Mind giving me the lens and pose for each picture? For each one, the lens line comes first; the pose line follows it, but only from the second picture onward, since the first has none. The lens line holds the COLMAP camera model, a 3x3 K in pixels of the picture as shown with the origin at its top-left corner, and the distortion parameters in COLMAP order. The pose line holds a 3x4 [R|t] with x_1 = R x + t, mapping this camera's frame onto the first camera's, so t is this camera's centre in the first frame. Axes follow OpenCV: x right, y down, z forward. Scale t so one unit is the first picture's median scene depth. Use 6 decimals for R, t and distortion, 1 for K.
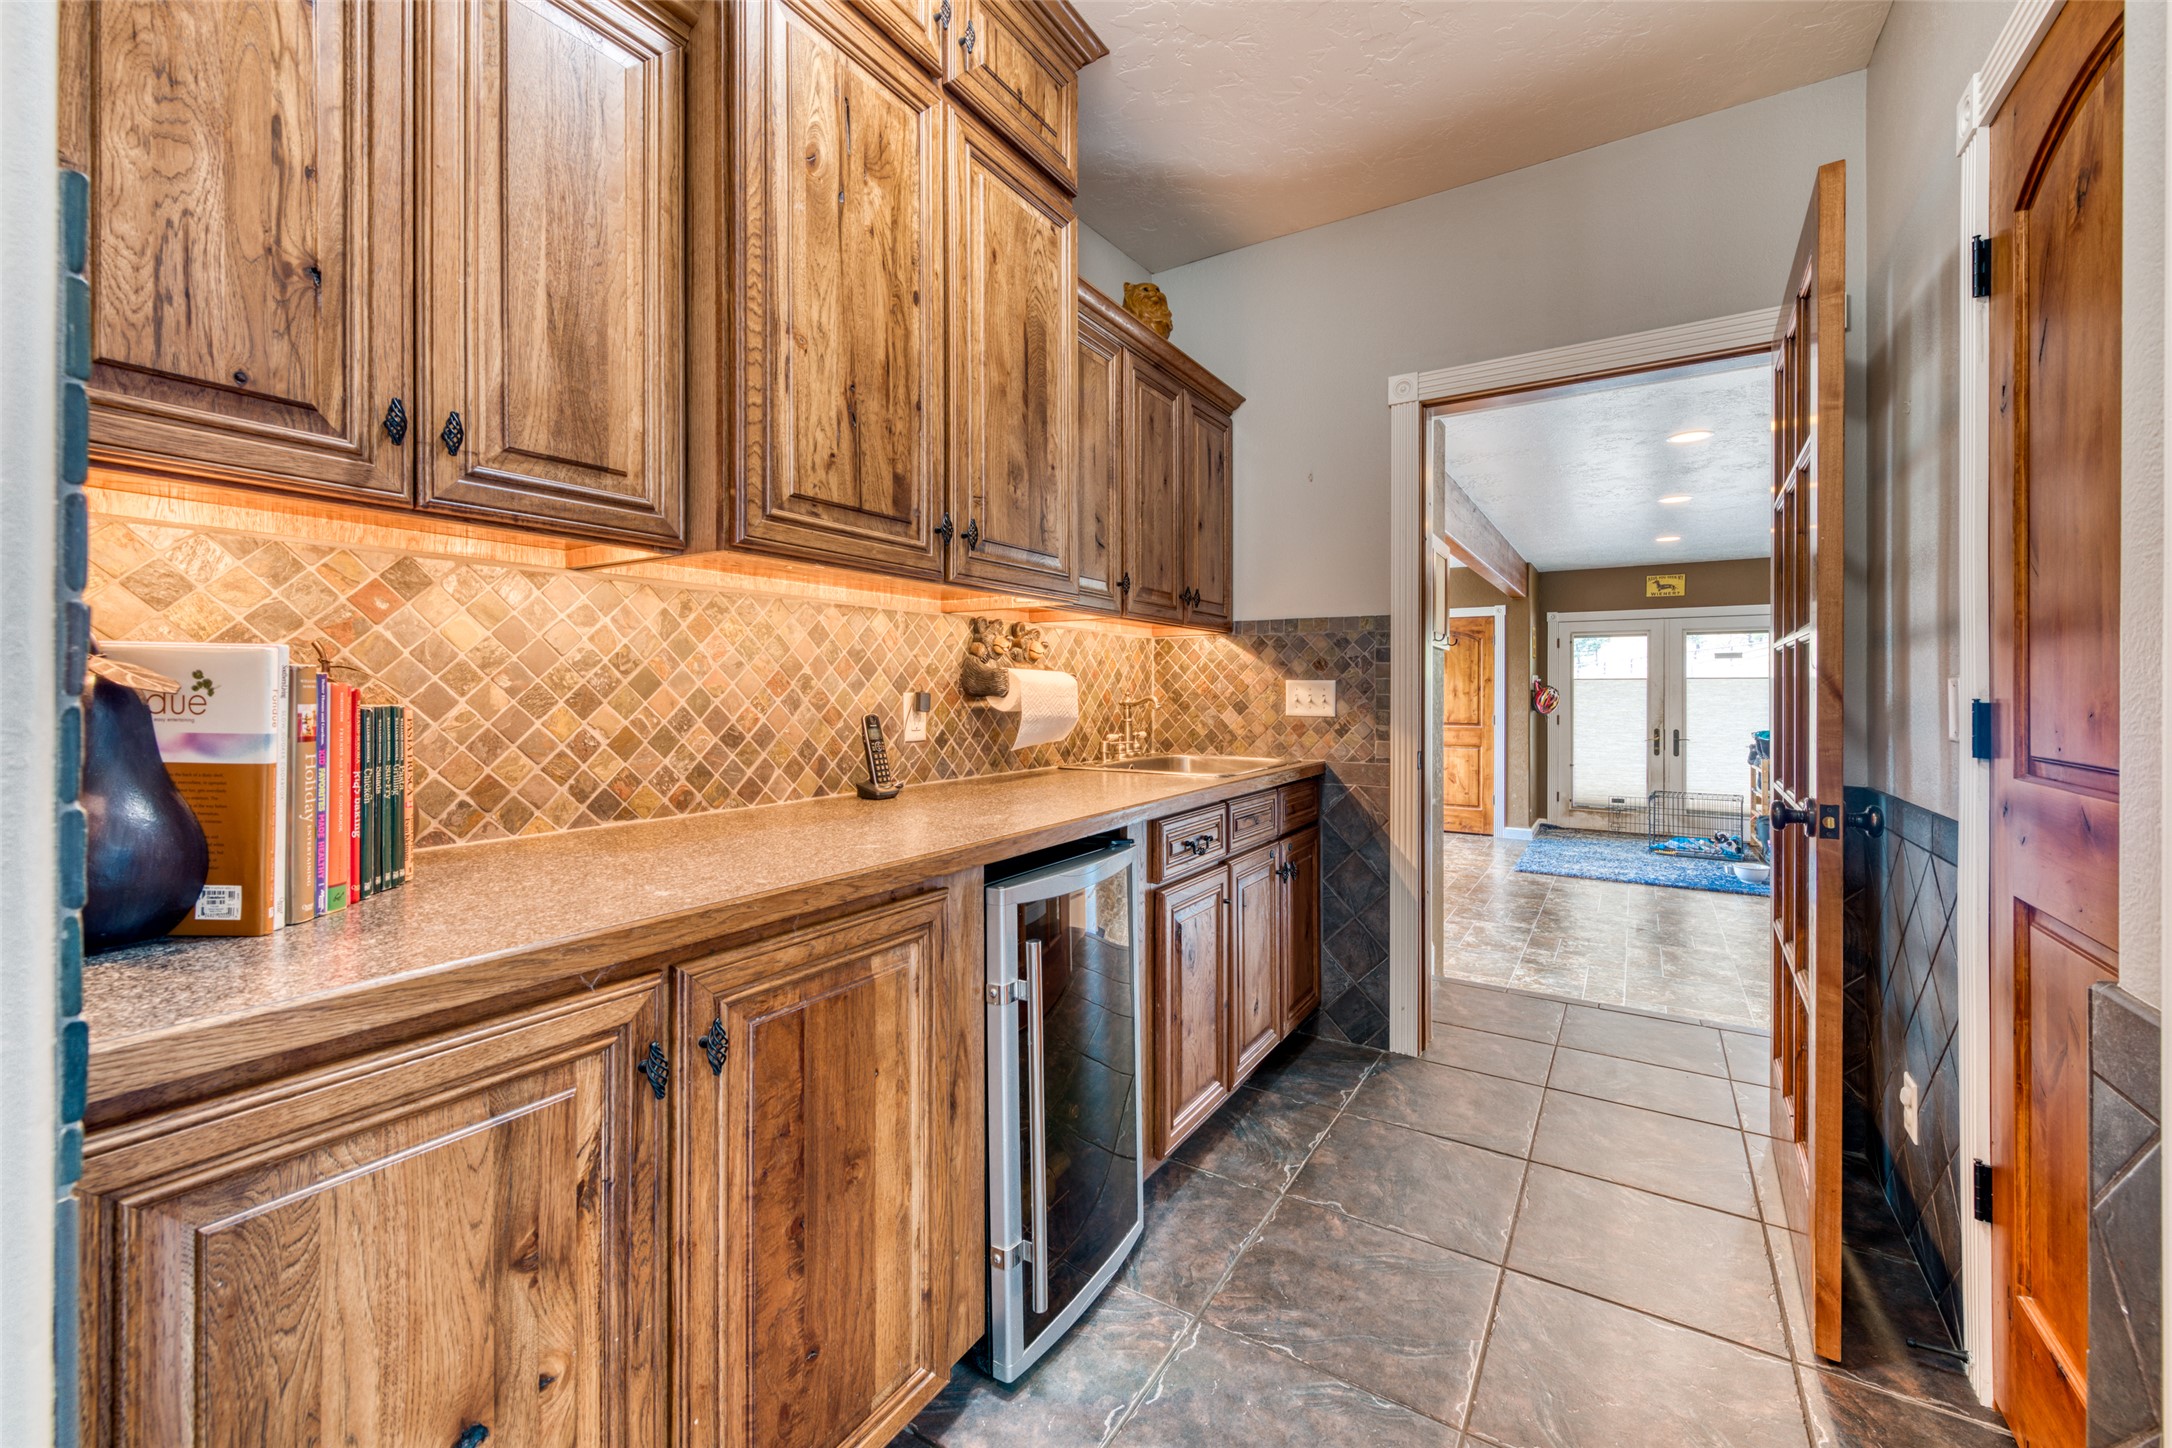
lens RADIAL K [[866.2, 0, 1088.3], [0, 866.2, 687.5], [0, 0, 1]] dist [0.005668, -0.001026]
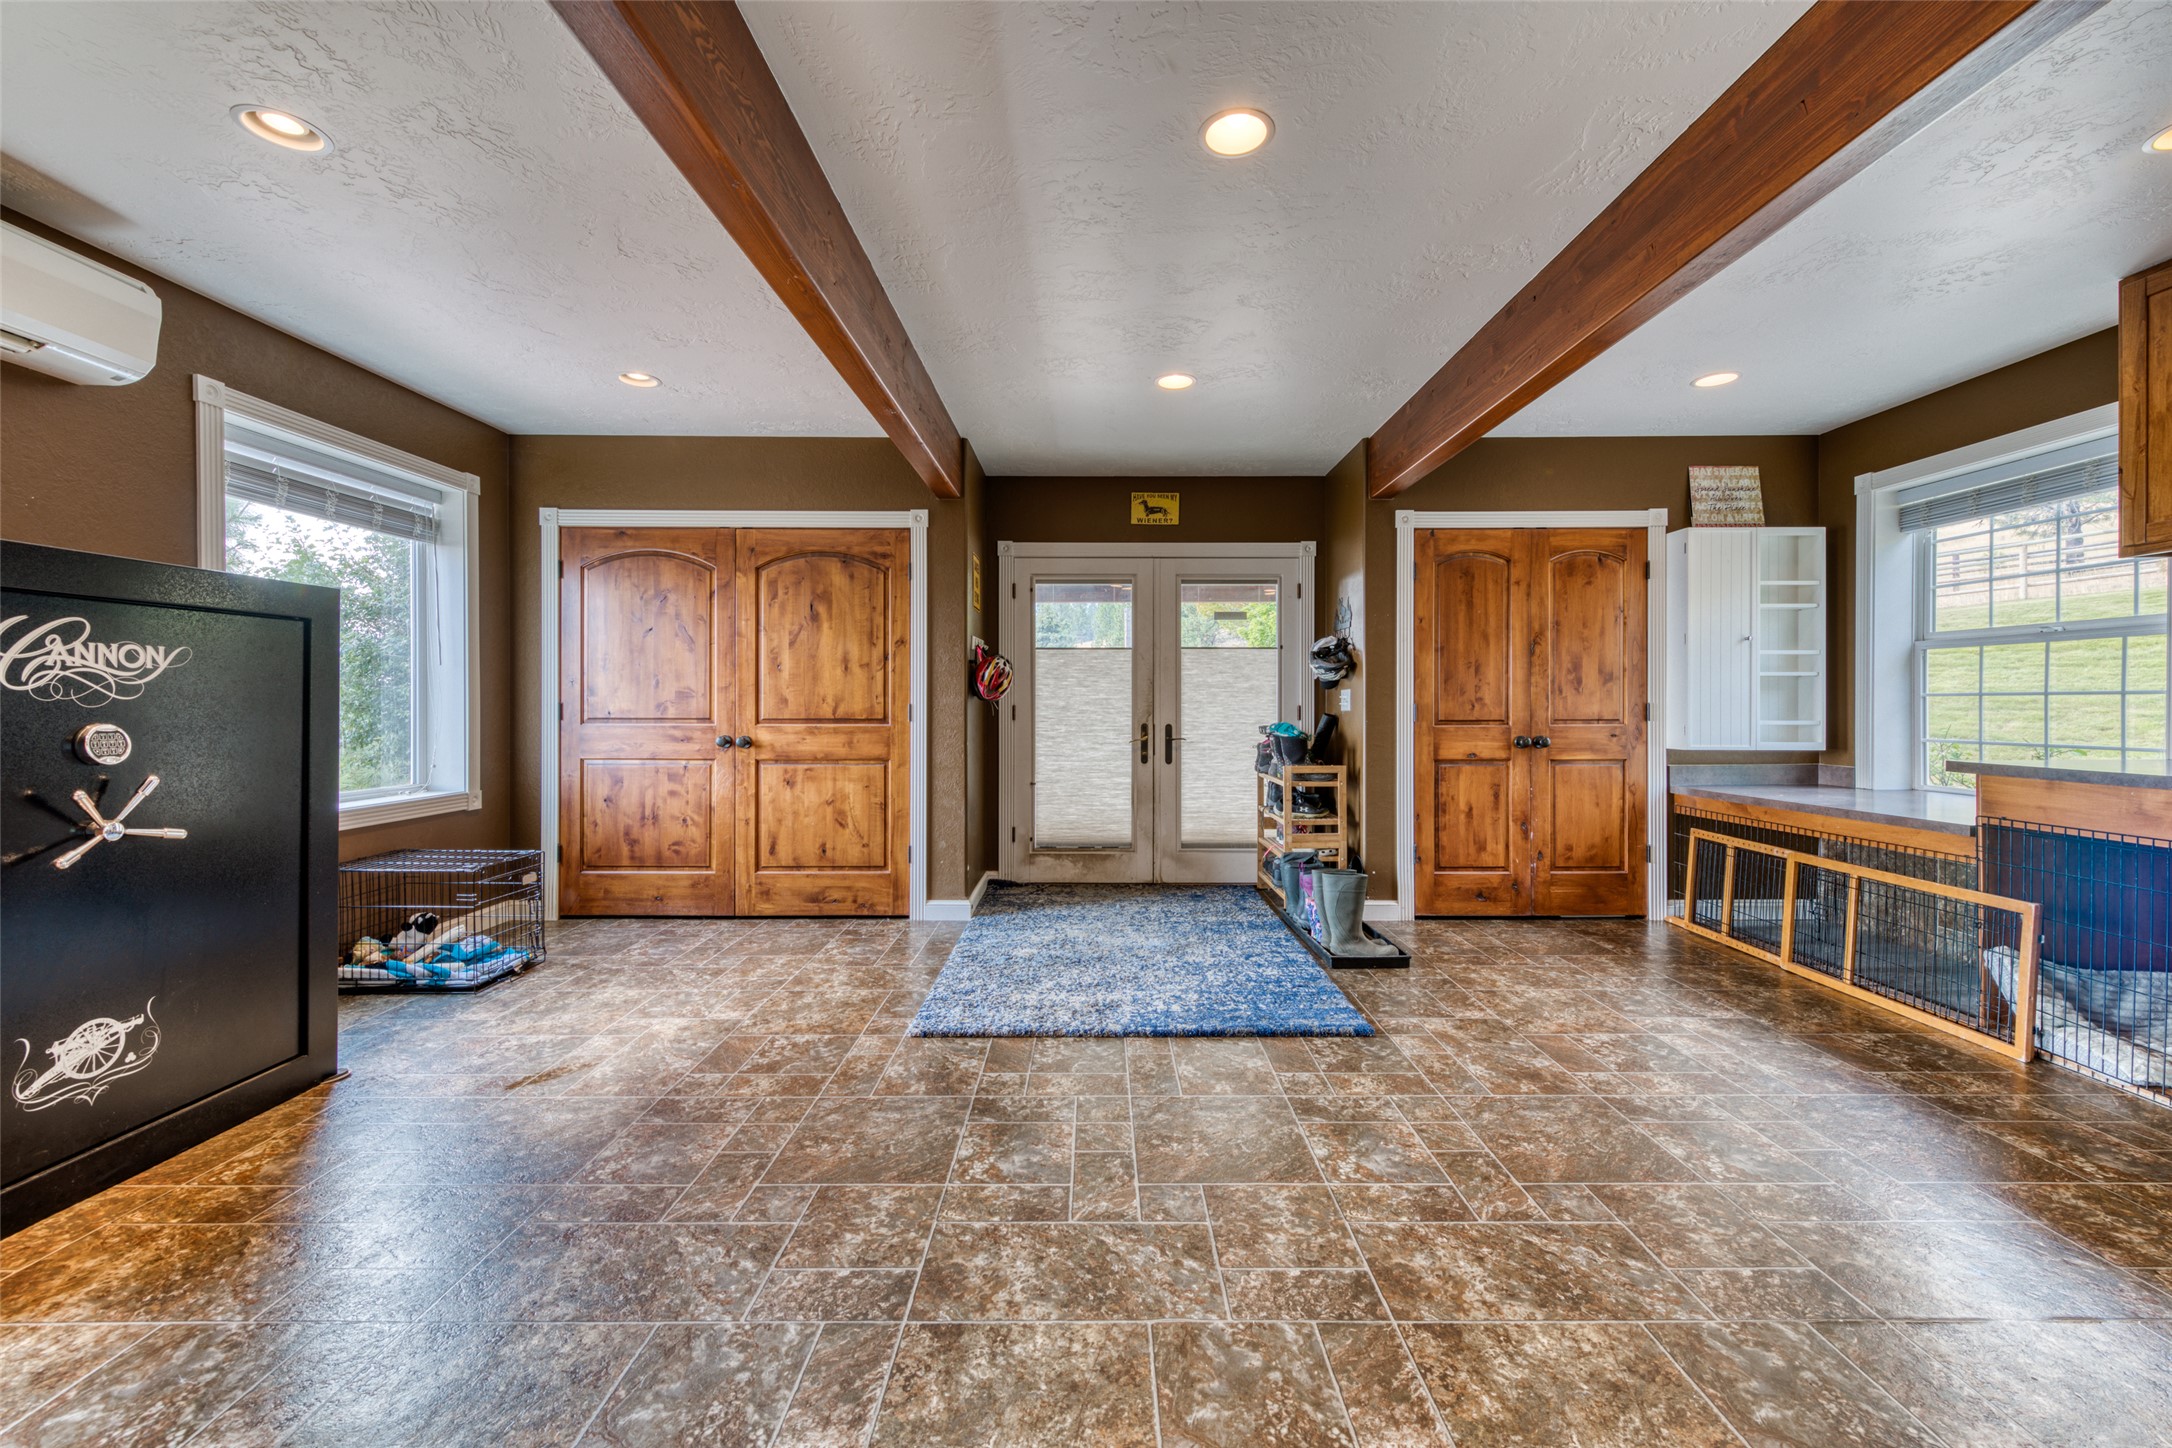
lens RADIAL K [[866.2, 0, 1096.0], [0, 866.2, 711.4], [0, 0, 1]] dist [0.005668, -0.001026]
pose [[0.845233, -0.006614, 0.534357, 0.268425], [0.001169, 0.999944, 0.010529, 0.031026], [-0.534397, -0.008275, 0.845193, 0.458347]]
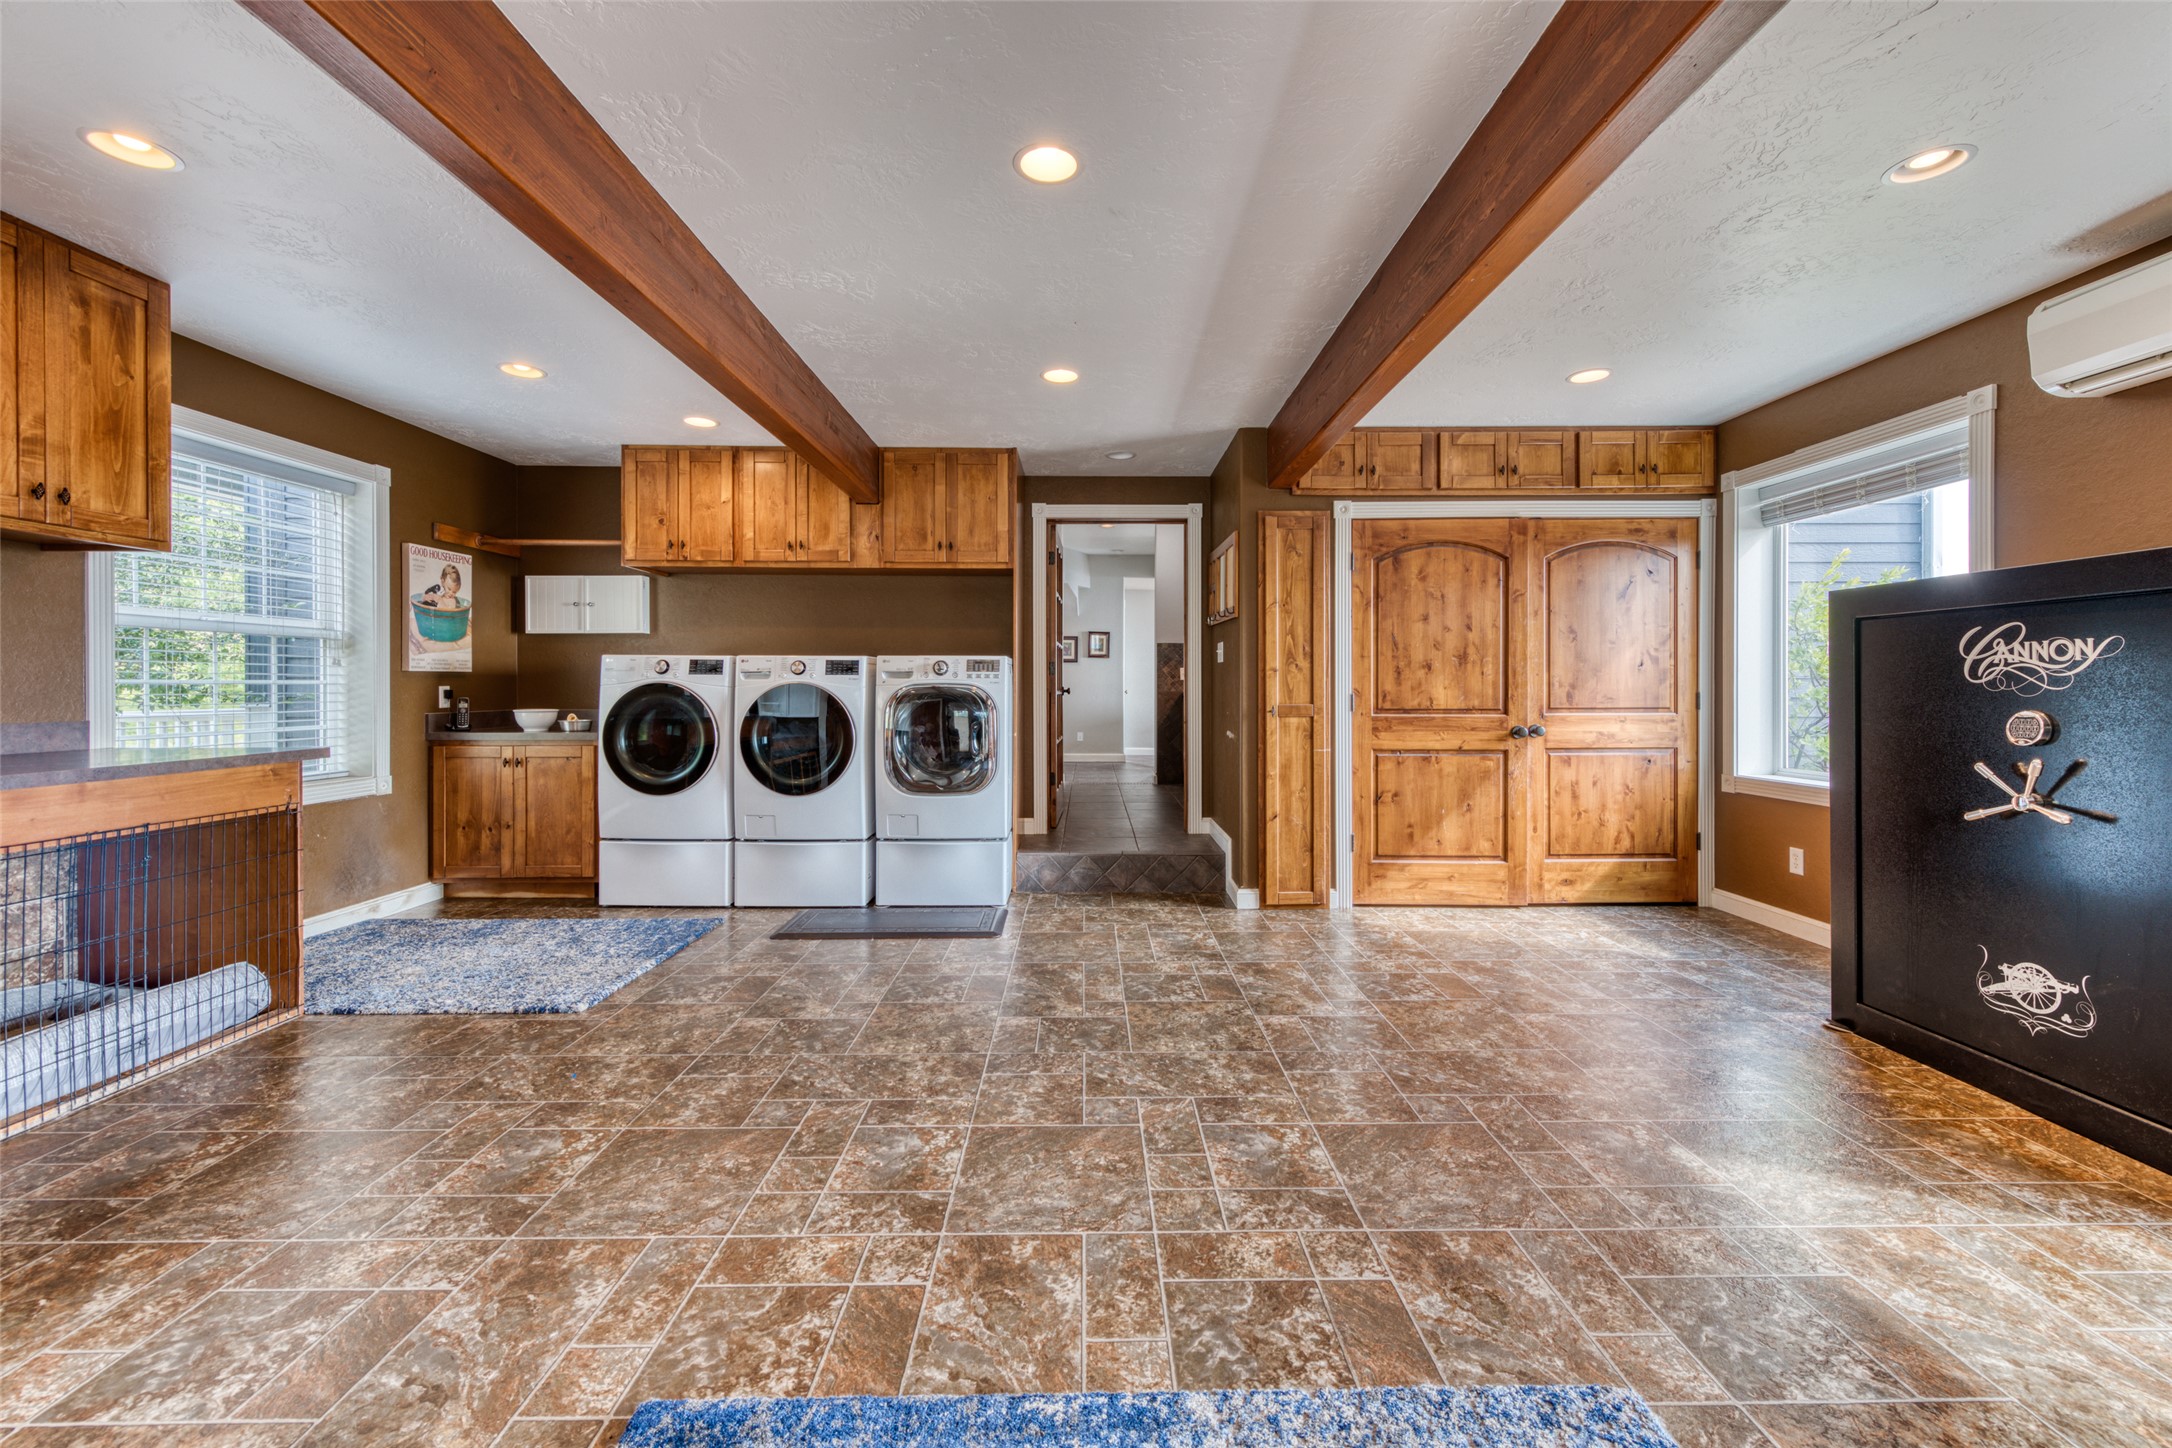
lens RADIAL K [[866.2, 0, 1077.8], [0, 866.2, 709.6], [0, 0, 1]] dist [0.005668, -0.001026]
pose [[-0.848530, 0.012962, -0.528989, 0.588558], [0.000084, 0.999703, 0.024361, 0.029363], [0.529148, 0.020626, -0.848279, 0.905348]]
